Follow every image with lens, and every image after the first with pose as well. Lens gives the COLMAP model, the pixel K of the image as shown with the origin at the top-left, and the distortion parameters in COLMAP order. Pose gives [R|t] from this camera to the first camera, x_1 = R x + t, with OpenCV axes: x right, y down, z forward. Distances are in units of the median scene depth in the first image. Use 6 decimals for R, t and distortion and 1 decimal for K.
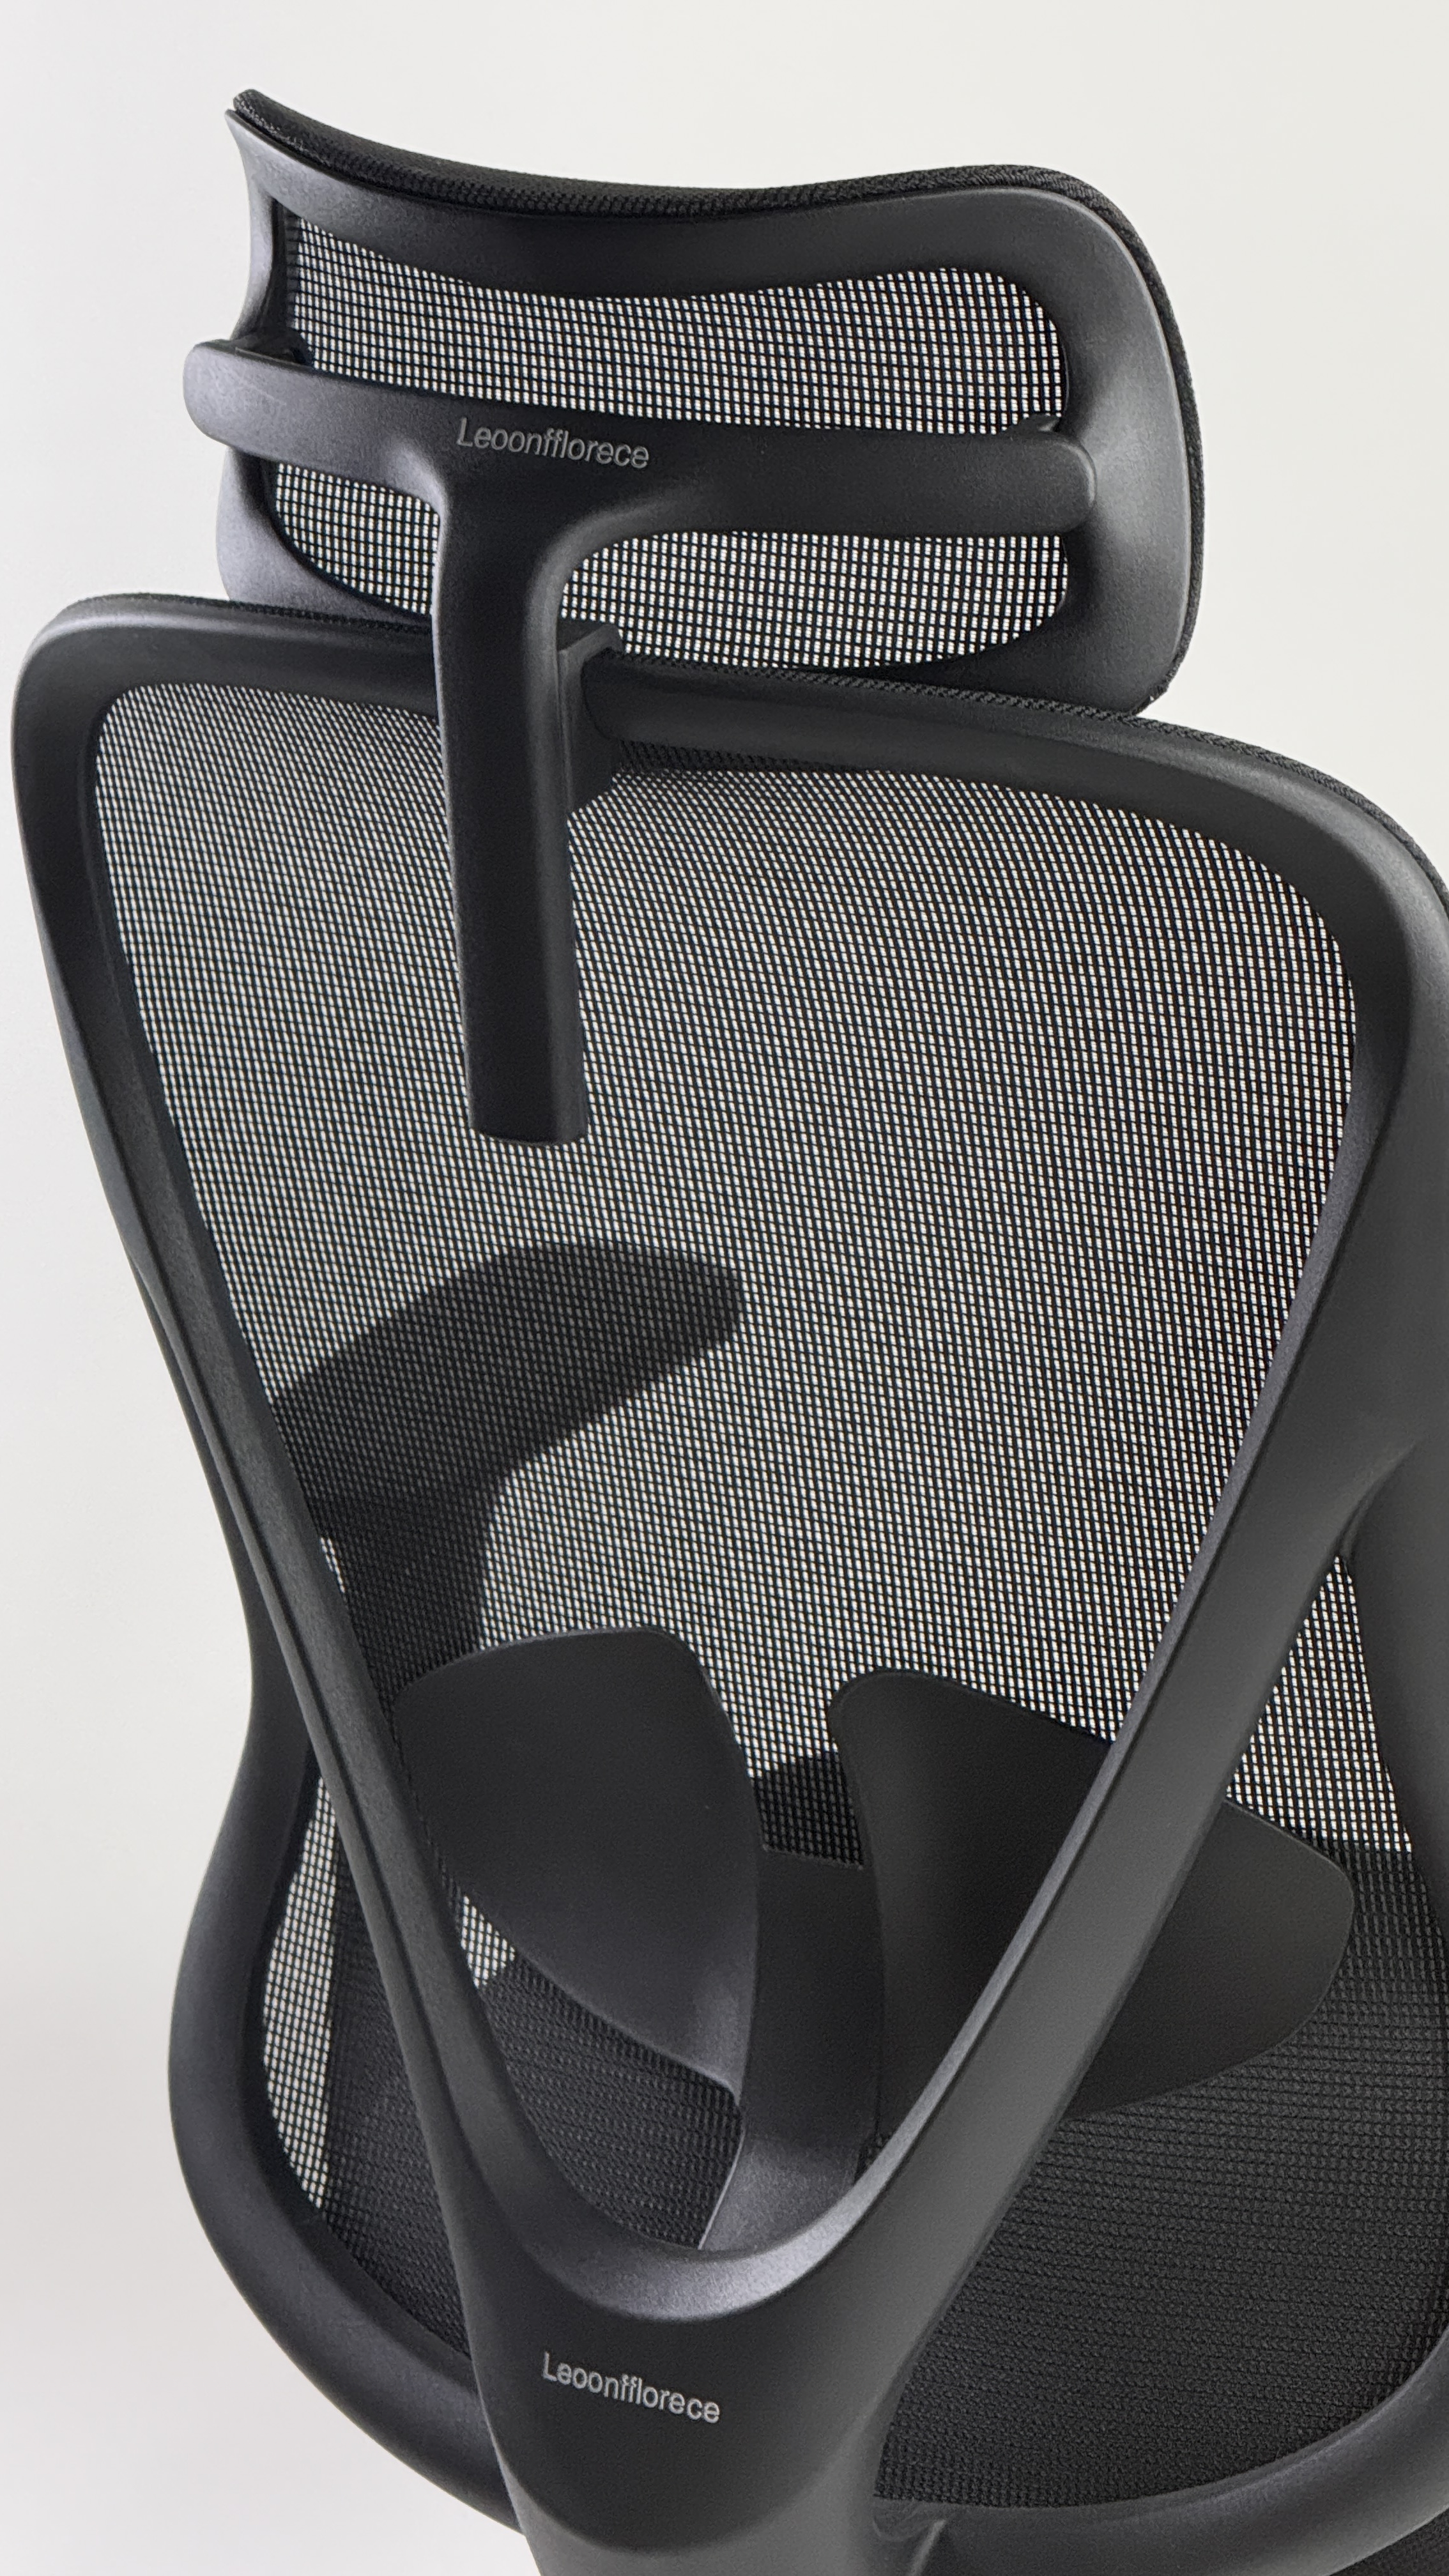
lens RADIAL K [[9150.8, 0, 724.5], [0, 9150.8, 1288.0], [0, 0, 1]] dist [-0.165431, 0.085831]
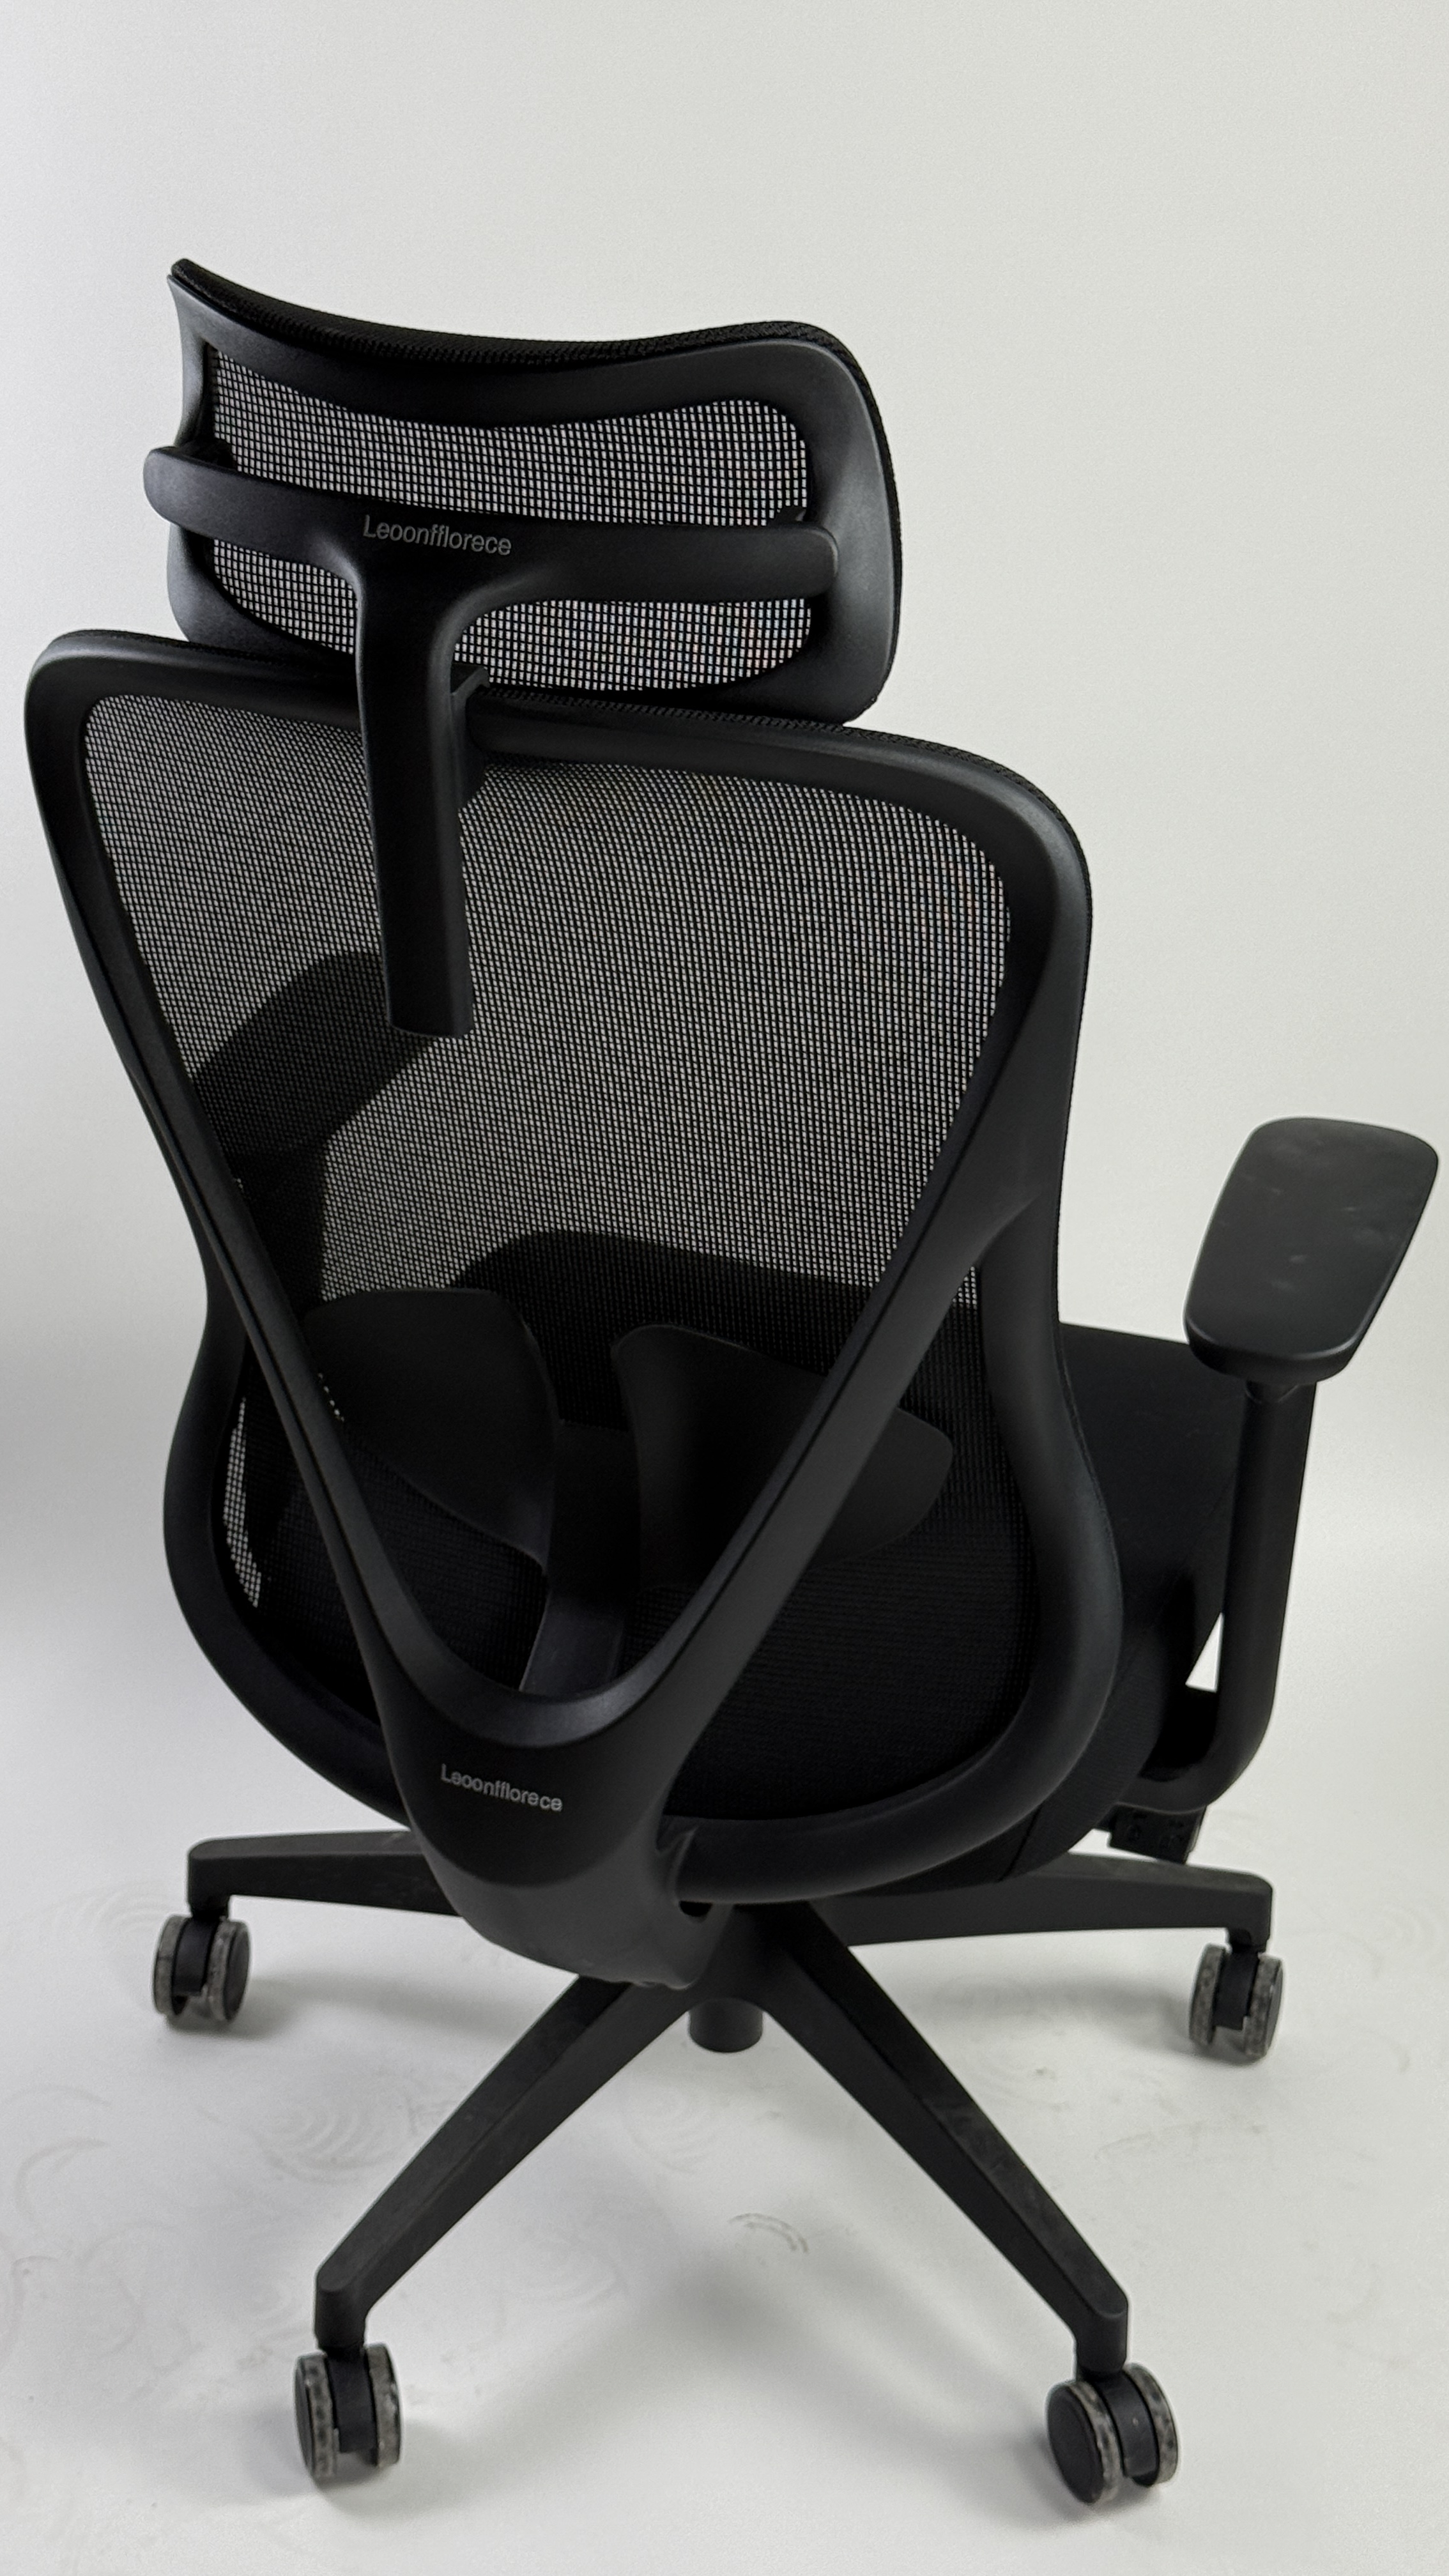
lens RADIAL K [[3505.7, 0, 724.5], [0, 3505.7, 1288.0], [0, 0, 1]] dist [0.007143, -0.016513]
pose [[0.988005, -0.056187, 0.143834, -0.056680], [0.027557, 0.980656, 0.193791, -0.081066], [-0.151940, -0.187502, 0.970442, 0.458869]]
